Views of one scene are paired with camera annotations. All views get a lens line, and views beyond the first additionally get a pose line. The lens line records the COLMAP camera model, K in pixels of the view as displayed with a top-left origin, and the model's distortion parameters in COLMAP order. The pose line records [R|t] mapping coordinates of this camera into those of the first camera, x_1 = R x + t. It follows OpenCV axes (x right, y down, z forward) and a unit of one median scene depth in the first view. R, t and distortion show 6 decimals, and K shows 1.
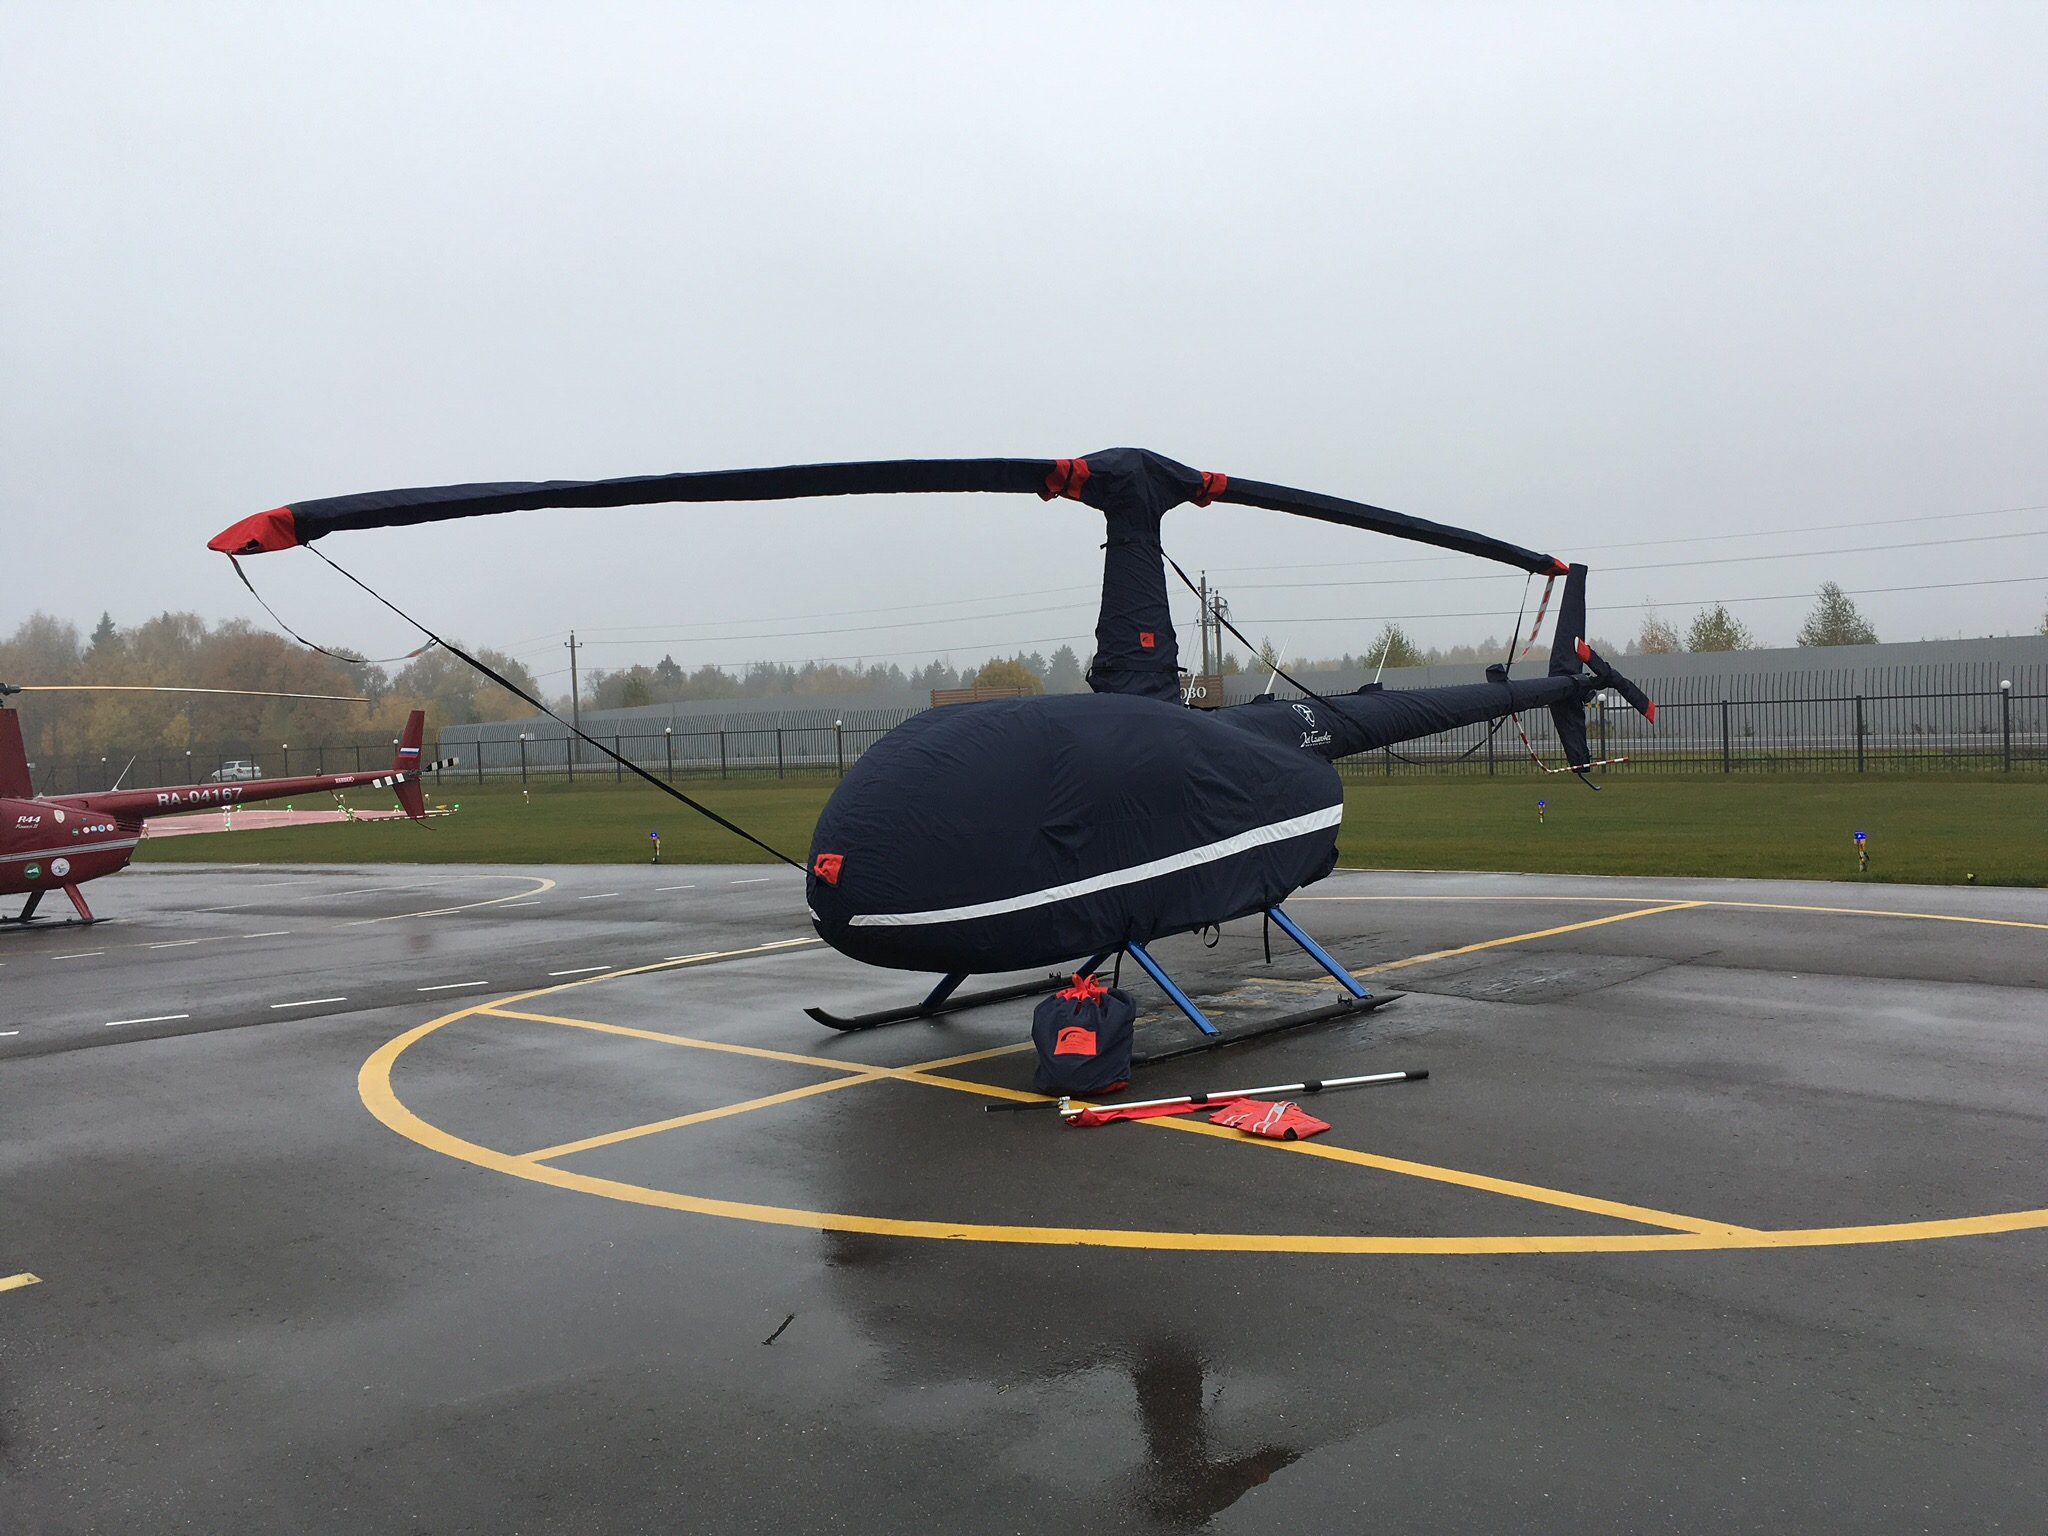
lens RADIAL K [[1727.6, 0, 1031.2], [0, 1727.6, 776.2], [0, 0, 1]] dist [0.075258, -0.088422]
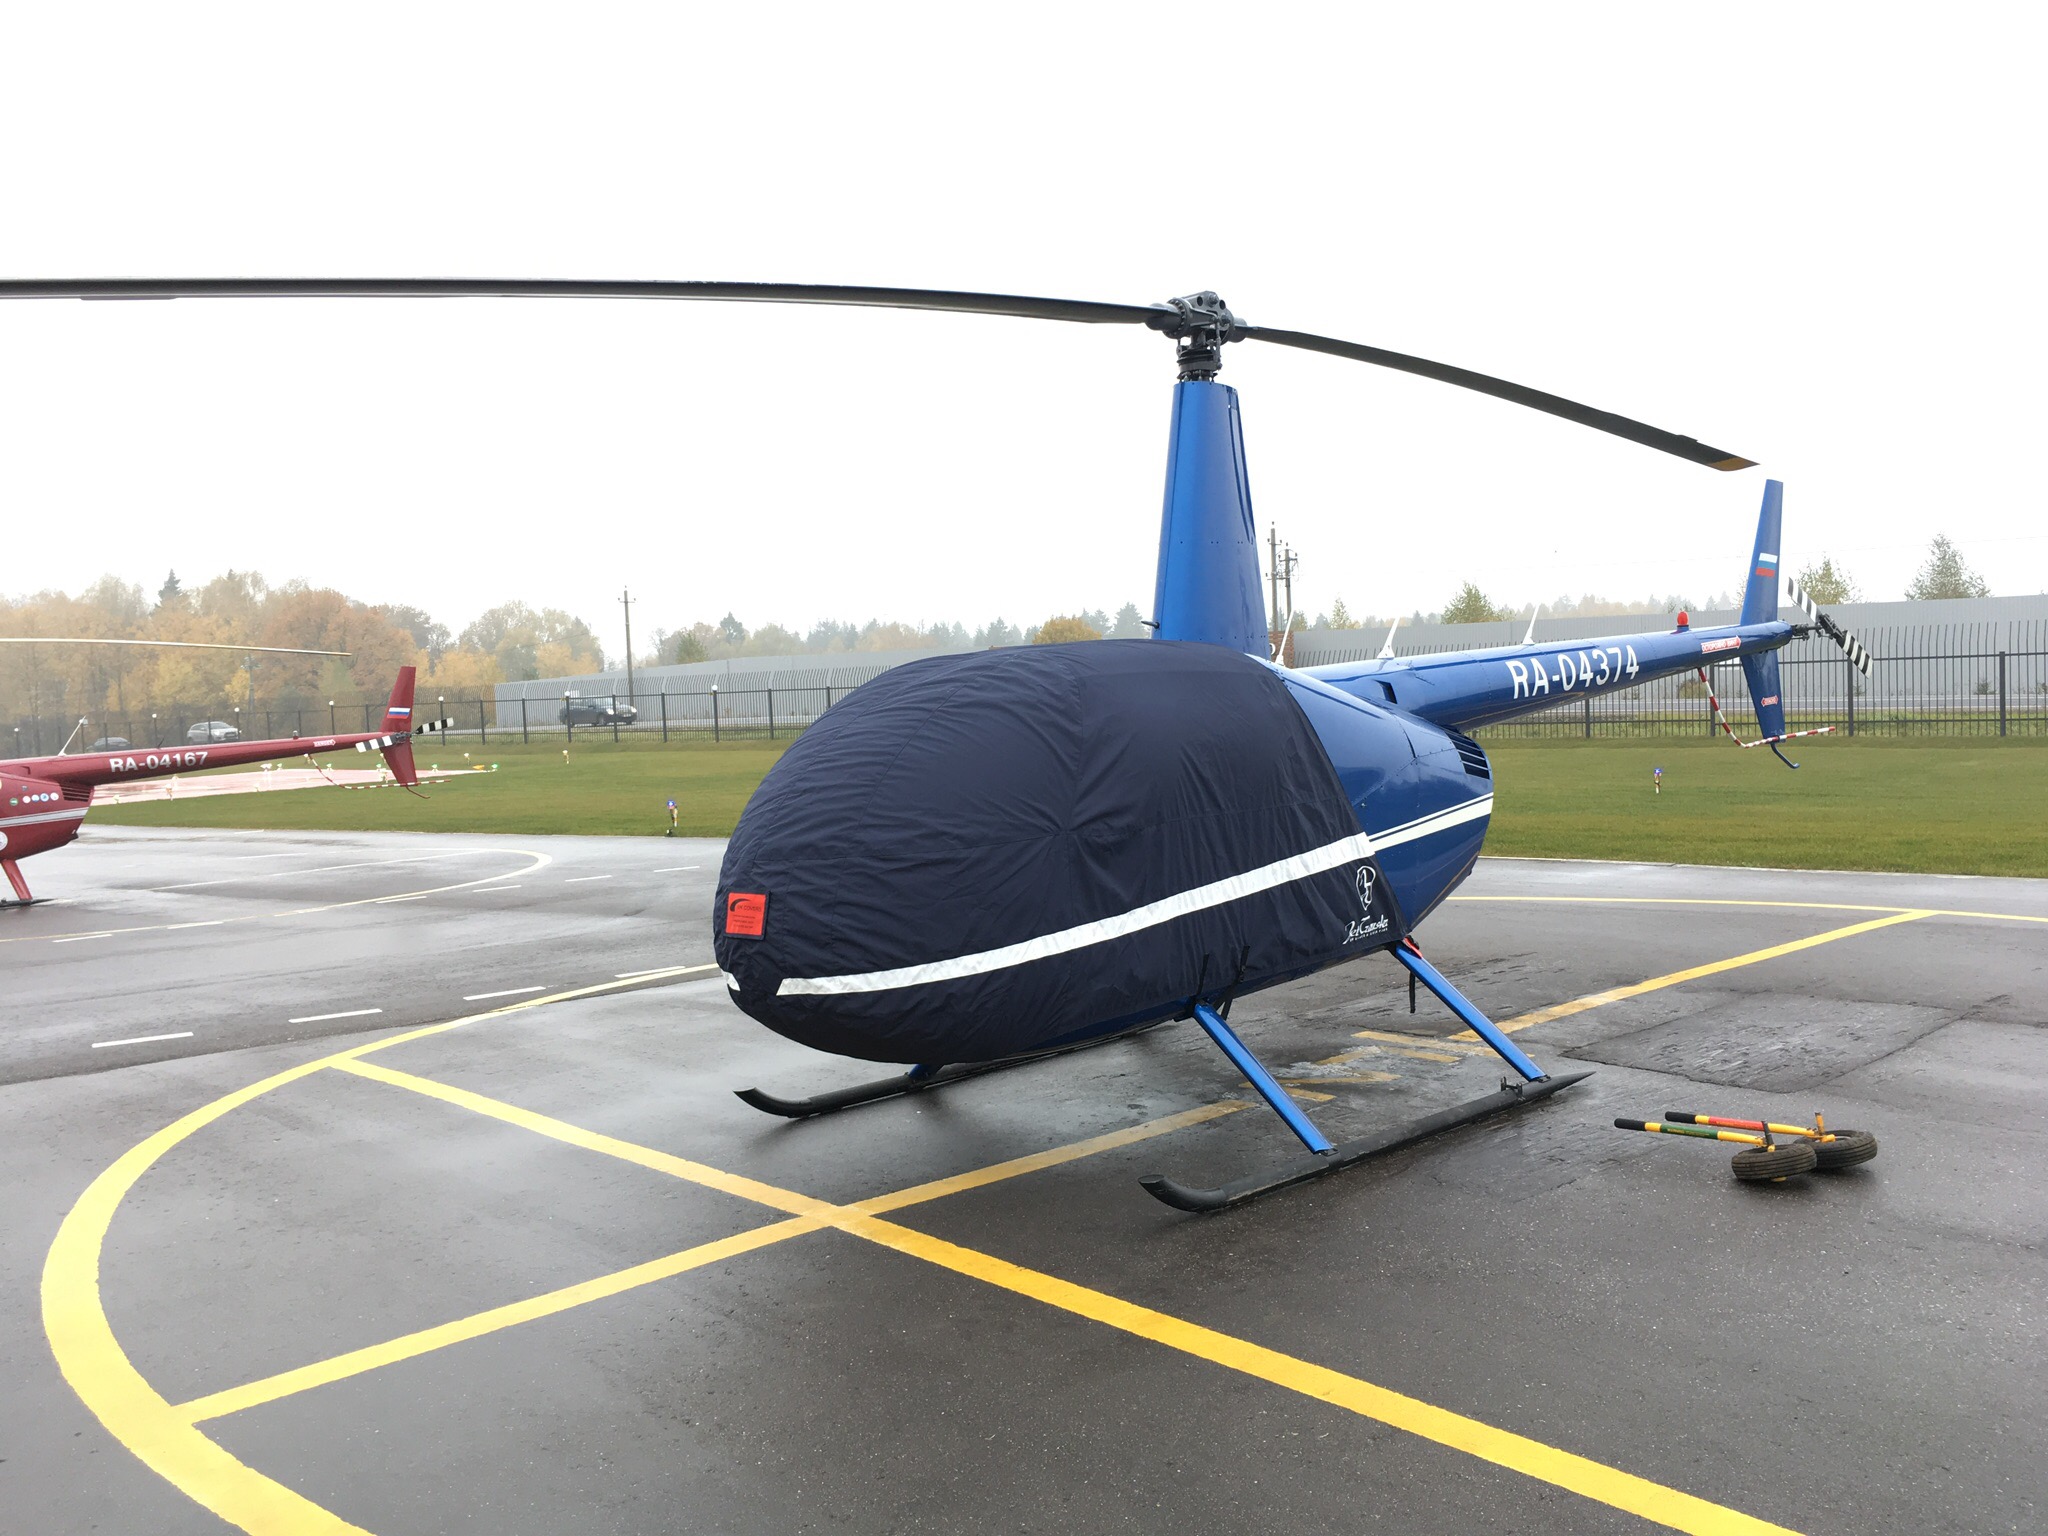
lens RADIAL K [[1727.6, 0, 1030.6], [0, 1727.6, 777.6], [0, 0, 1]] dist [0.075258, -0.088422]
pose [[0.999291, 0.003544, -0.037483, 0.012048], [-0.002597, 0.999677, 0.025288, -0.008701], [0.037561, -0.025173, 0.998977, 0.244556]]
